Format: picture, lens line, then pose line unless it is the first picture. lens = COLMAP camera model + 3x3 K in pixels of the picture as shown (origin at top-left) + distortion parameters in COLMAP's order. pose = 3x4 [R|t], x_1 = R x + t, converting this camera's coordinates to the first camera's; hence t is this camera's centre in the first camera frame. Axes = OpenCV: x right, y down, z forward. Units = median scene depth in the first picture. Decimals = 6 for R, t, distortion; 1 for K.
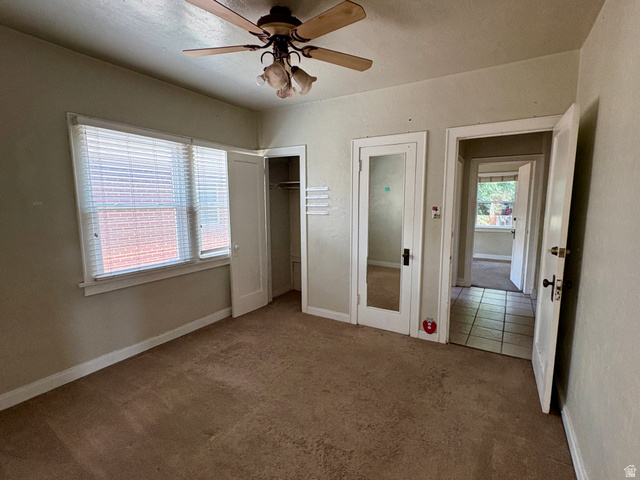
lens RADIAL K [[300.7, 0, 315.5], [0, 300.7, 241.4], [0, 0, 1]] dist [-0.002811, -0.000410]
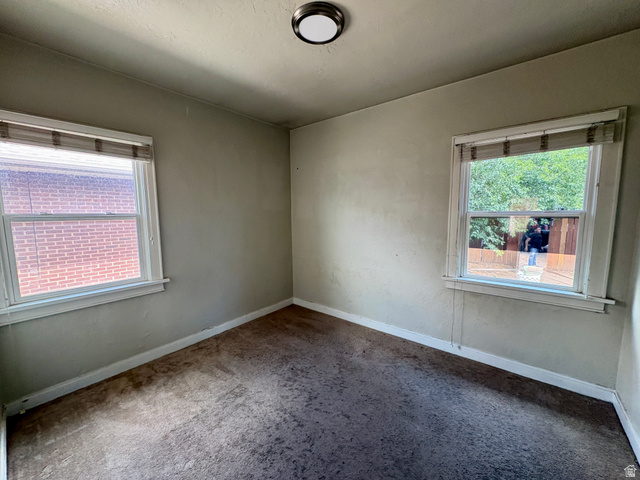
lens RADIAL K [[255.4, 0, 324.9], [0, 255.4, 238.3], [0, 0, 1]] dist [0.002697, 0.000160]
pose [[0.995371, 0.007841, -0.095782, 0.295441], [-0.011582, 0.999189, -0.038564, -0.065176], [0.095402, 0.039494, 0.994655, 0.505888]]
